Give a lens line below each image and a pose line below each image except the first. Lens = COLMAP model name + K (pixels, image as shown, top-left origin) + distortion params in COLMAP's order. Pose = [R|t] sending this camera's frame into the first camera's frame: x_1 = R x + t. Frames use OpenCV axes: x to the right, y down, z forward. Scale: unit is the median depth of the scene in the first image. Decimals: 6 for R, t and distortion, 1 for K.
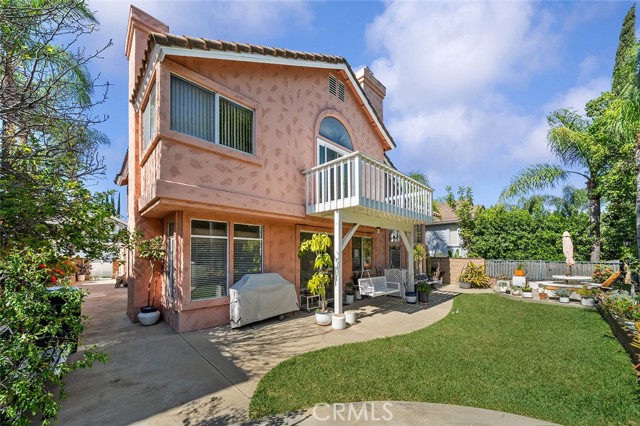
lens RADIAL K [[223.4, 0, 320.0], [0, 223.4, 213.0], [0, 0, 1]] dist [-0.000774, -0.000068]
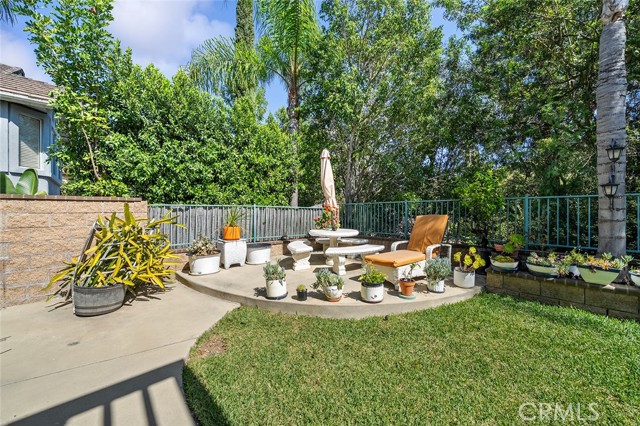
lens RADIAL K [[240.5, 0, 315.6], [0, 240.5, 209.3], [0, 0, 1]] dist [0.000051, 0.000042]
pose [[0.056166, 0.002242, 0.998419, 0.416927], [-0.177507, 0.984089, 0.007776, 0.178948], [-0.982515, -0.177663, 0.055670, 0.767637]]
